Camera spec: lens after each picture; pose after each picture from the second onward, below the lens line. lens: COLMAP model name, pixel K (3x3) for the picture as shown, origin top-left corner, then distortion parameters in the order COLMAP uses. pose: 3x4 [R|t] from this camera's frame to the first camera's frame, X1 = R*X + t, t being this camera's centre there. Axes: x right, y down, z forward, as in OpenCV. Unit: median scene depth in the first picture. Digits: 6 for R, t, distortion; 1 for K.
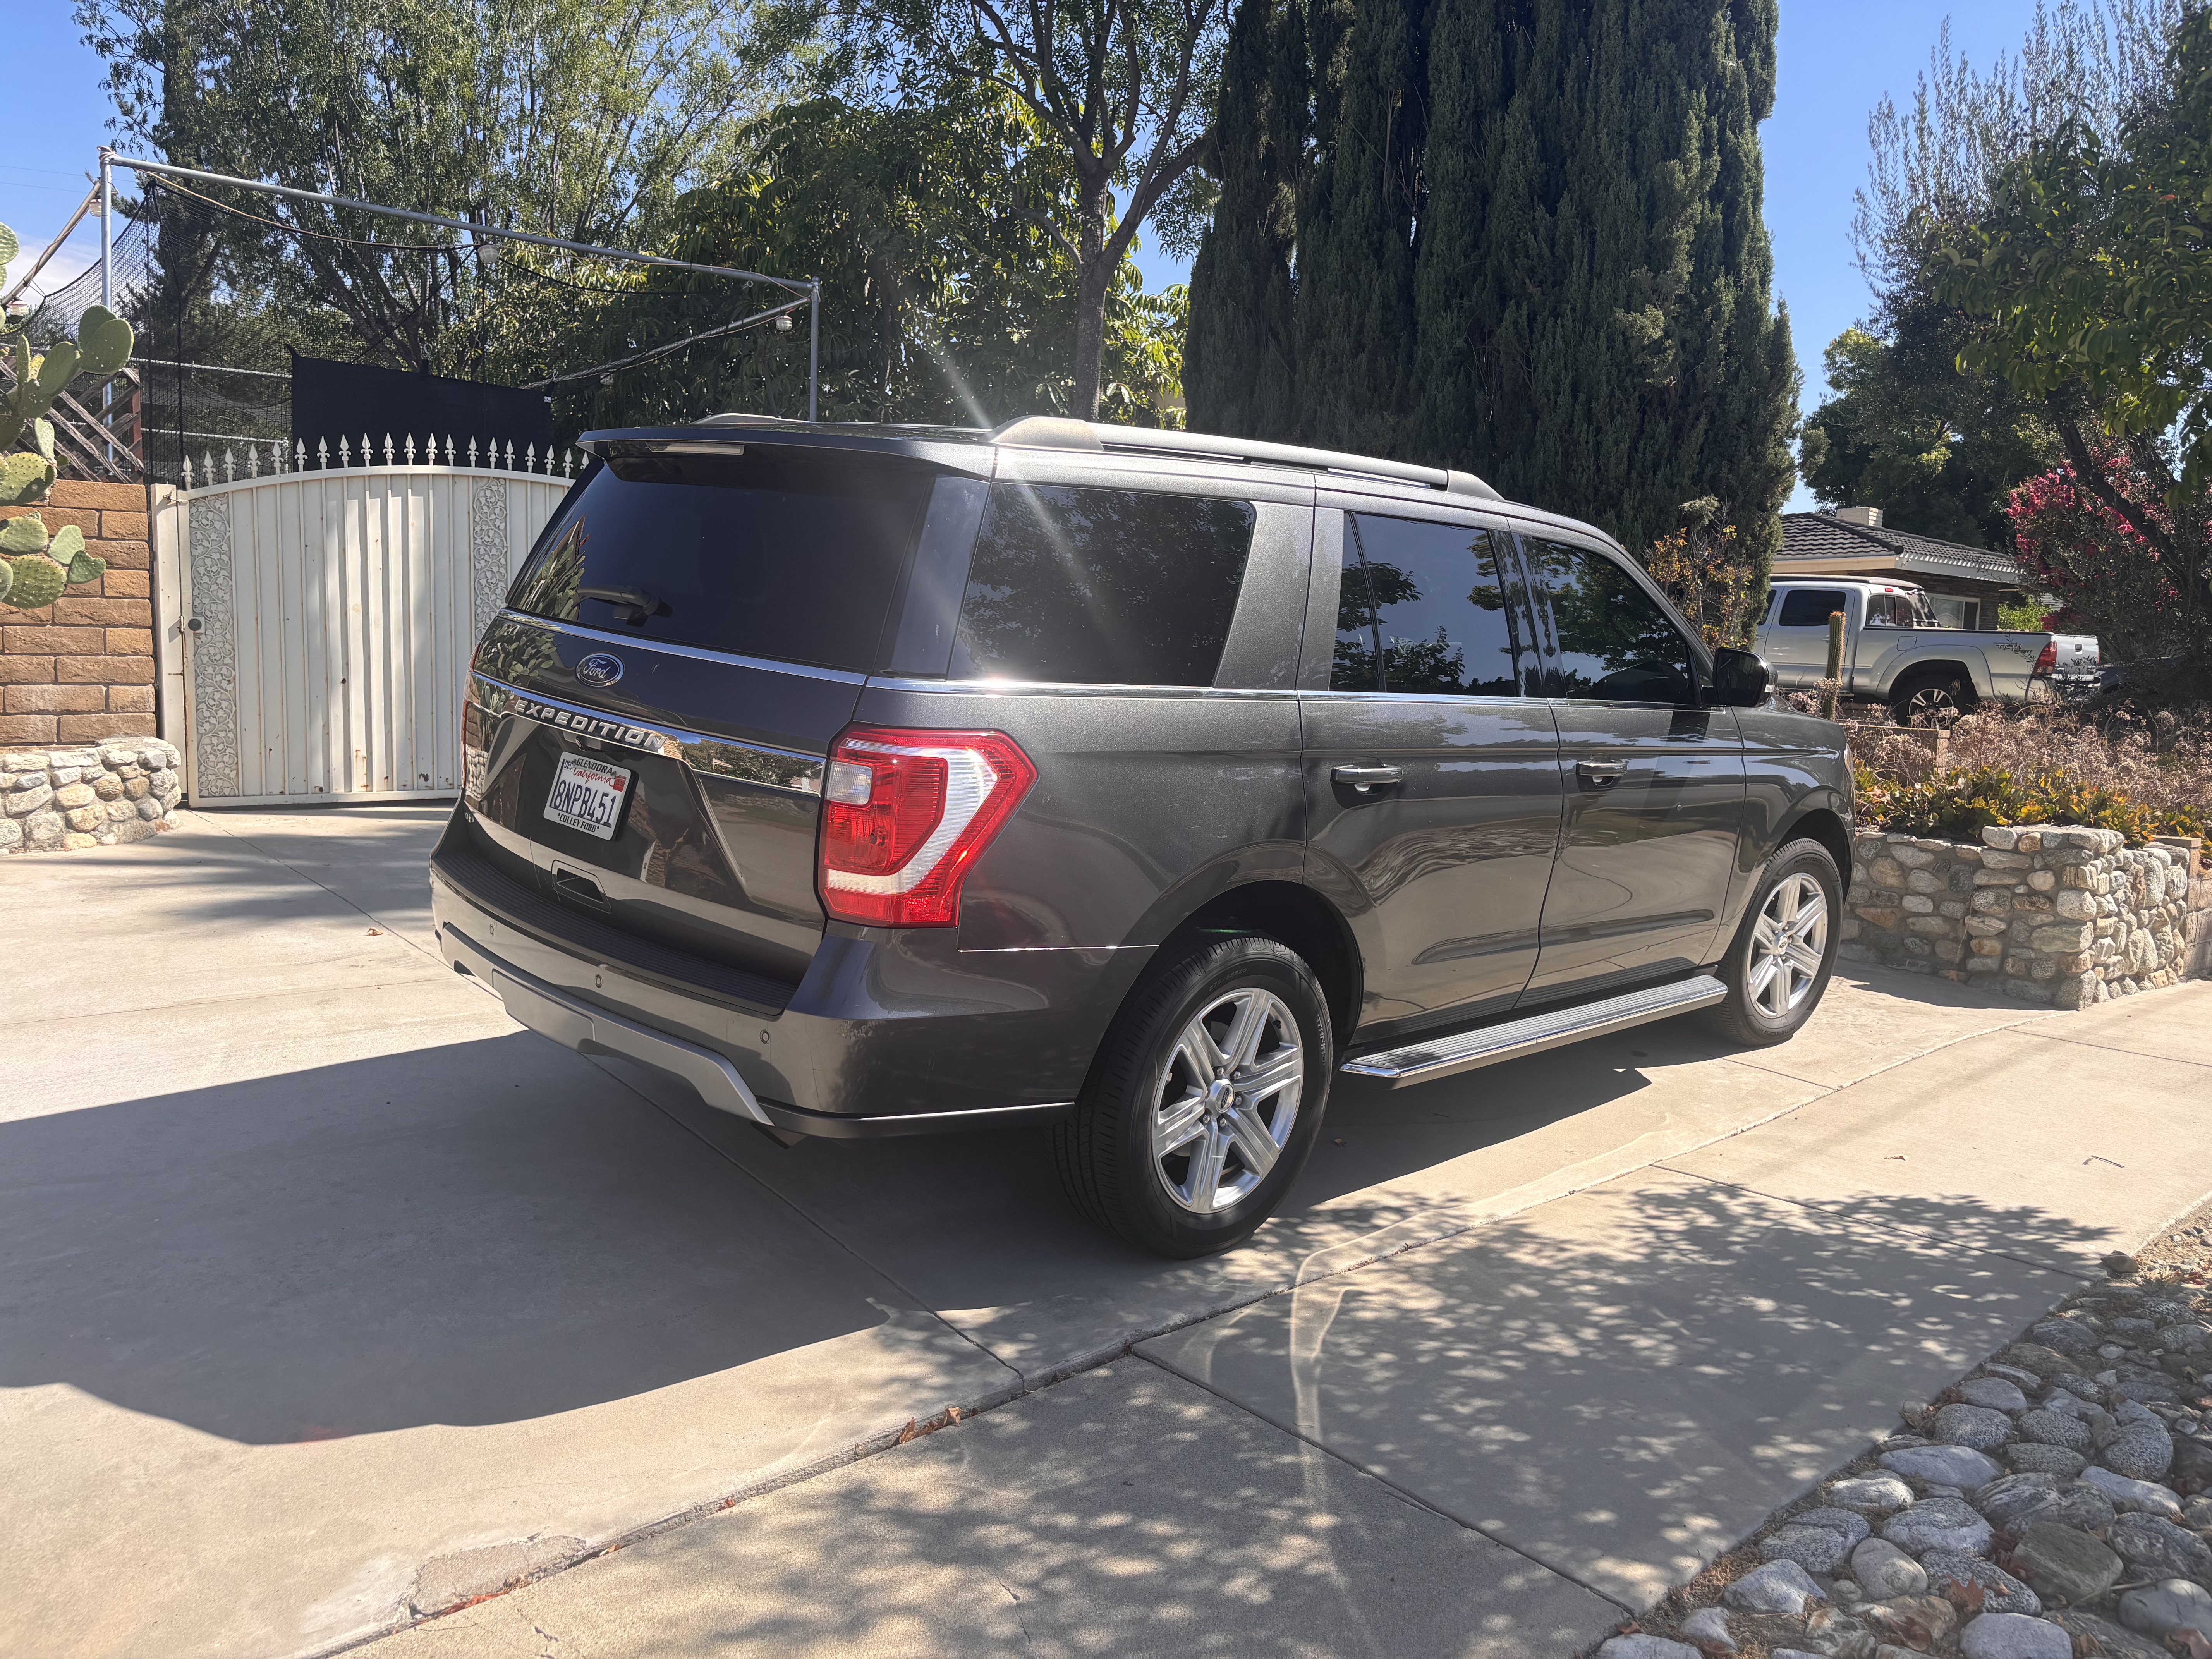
lens RADIAL K [[1676.2, 0, 1093.2], [0, 1676.2, 819.1], [0, 0, 1]] dist [0.064389, -0.075060]
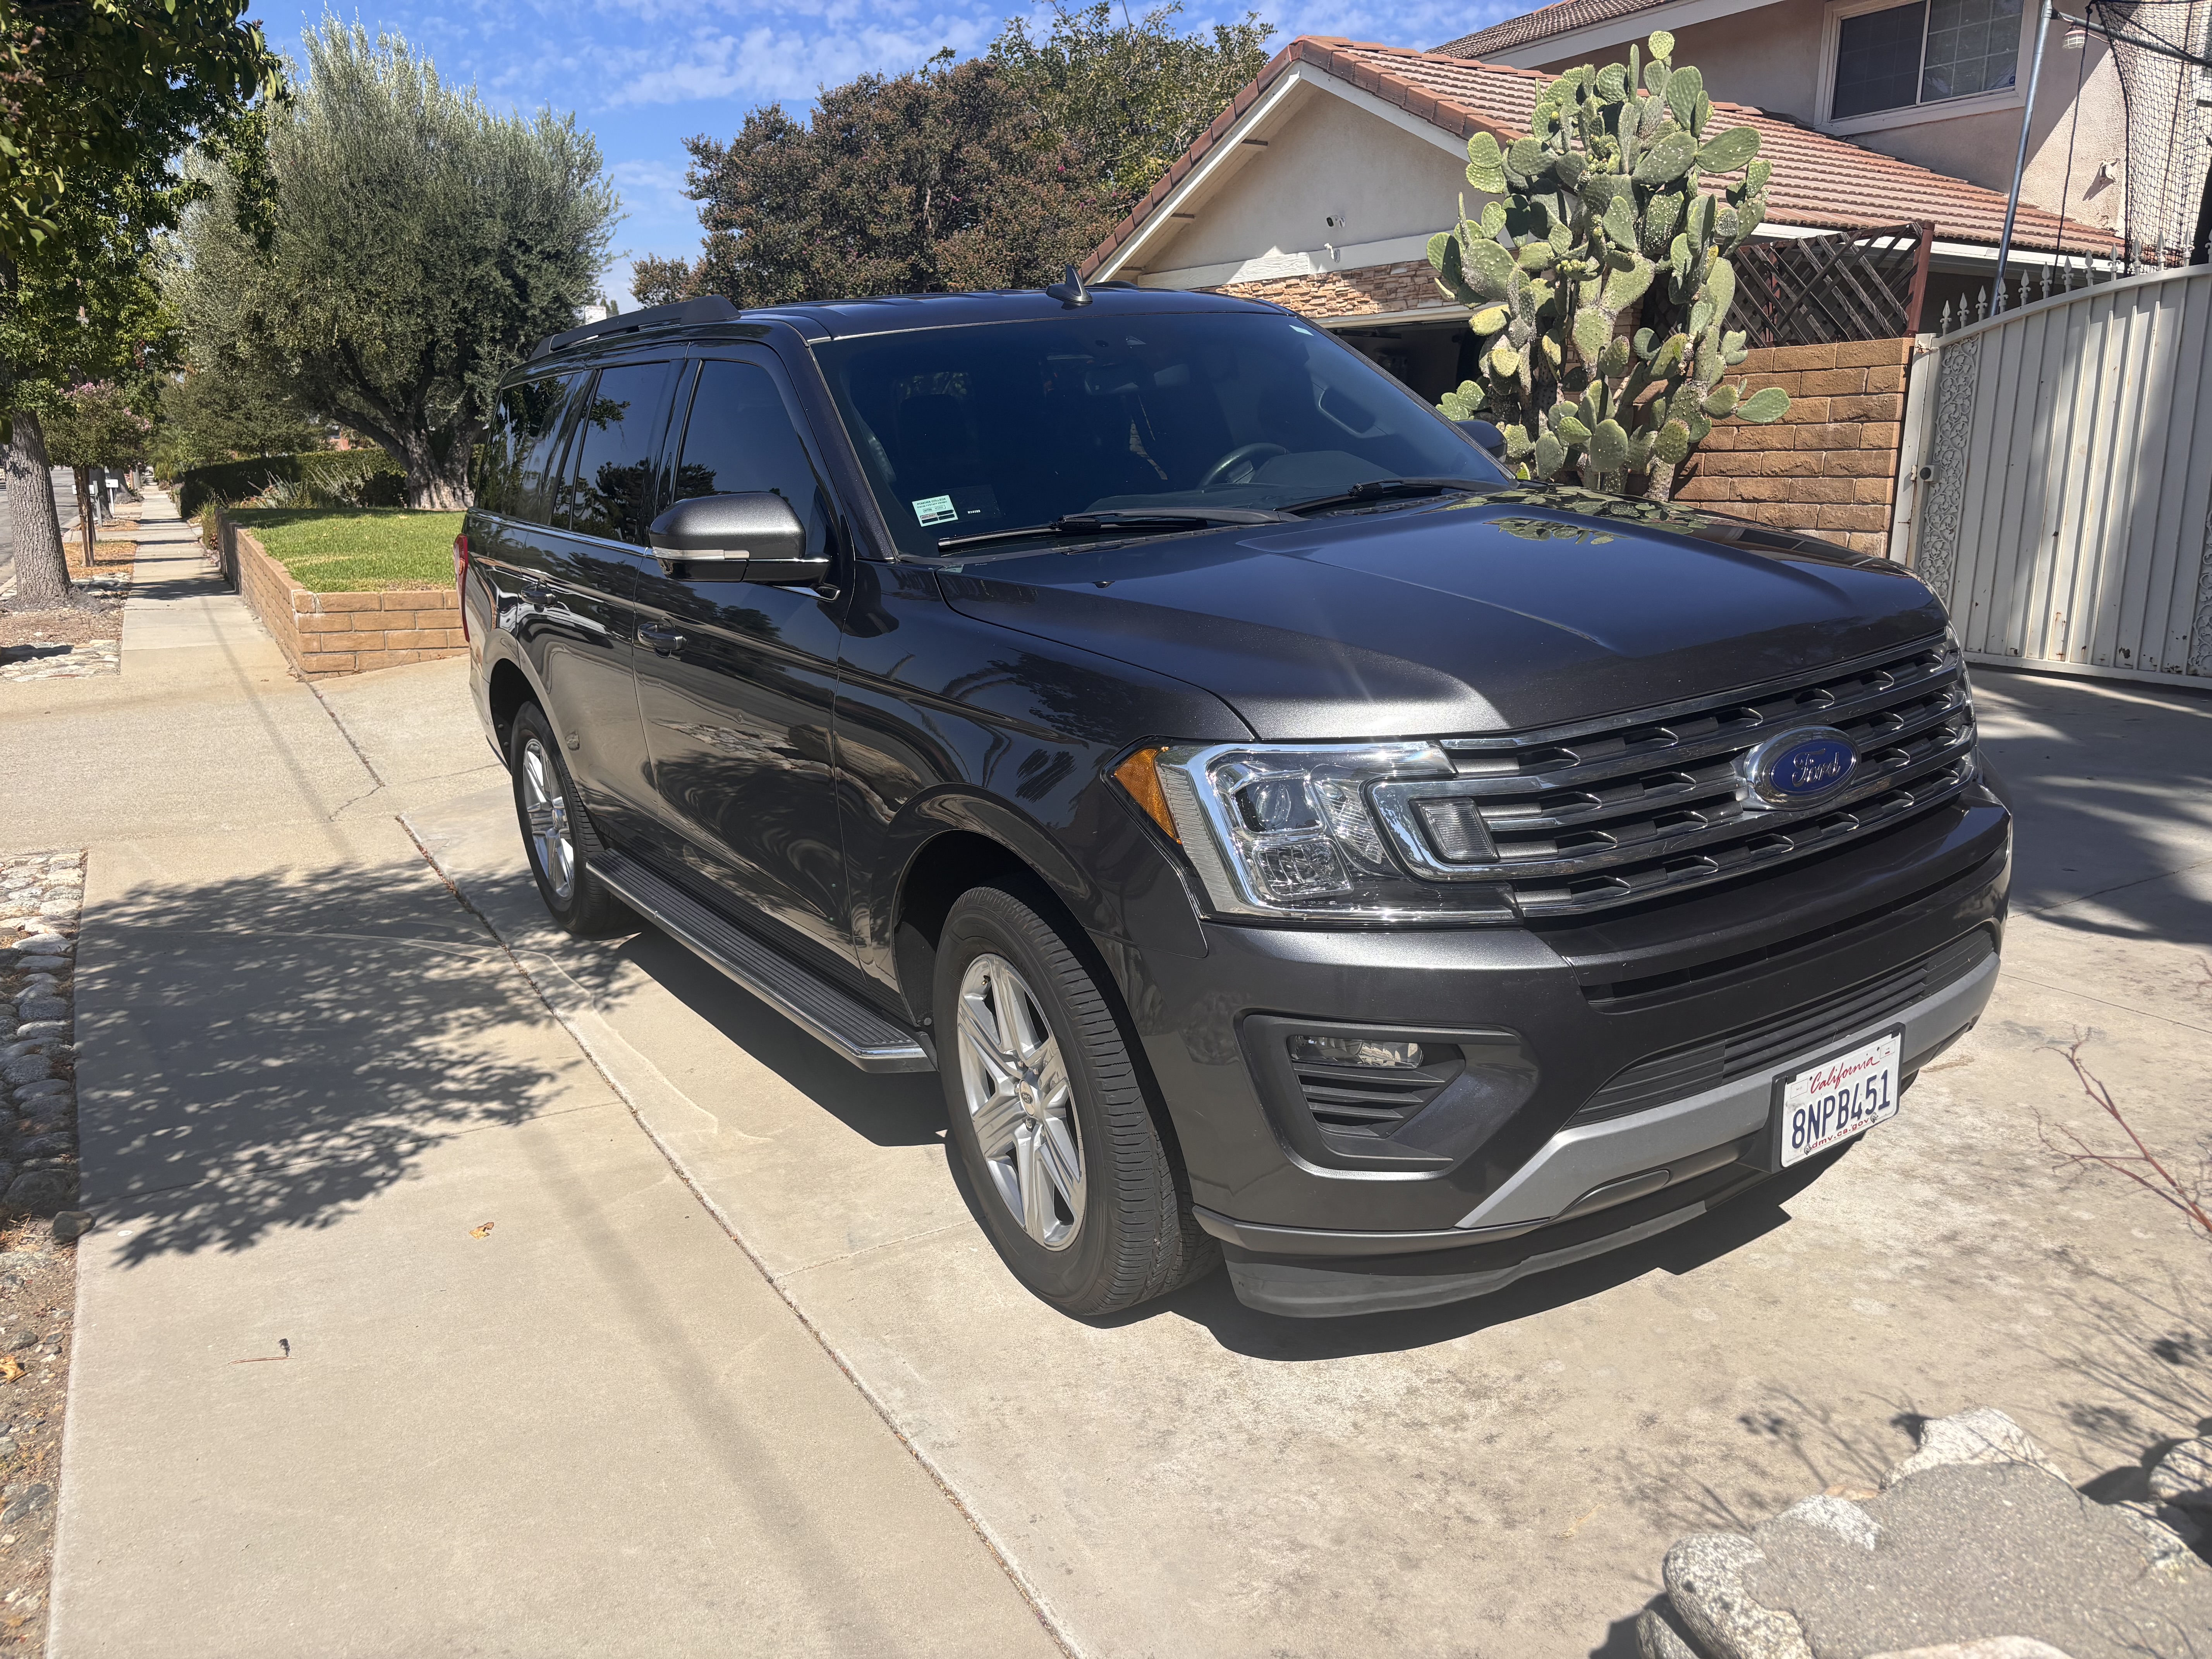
lens RADIAL K [[1676.2, 0, 1109.6], [0, 1676.2, 834.0], [0, 0, 1]] dist [0.064389, -0.075060]
pose [[-0.207789, 0.188672, -0.959806, 1.176080], [-0.099356, 0.972076, 0.212594, -0.146906], [0.973115, 0.139537, -0.183241, 1.508007]]
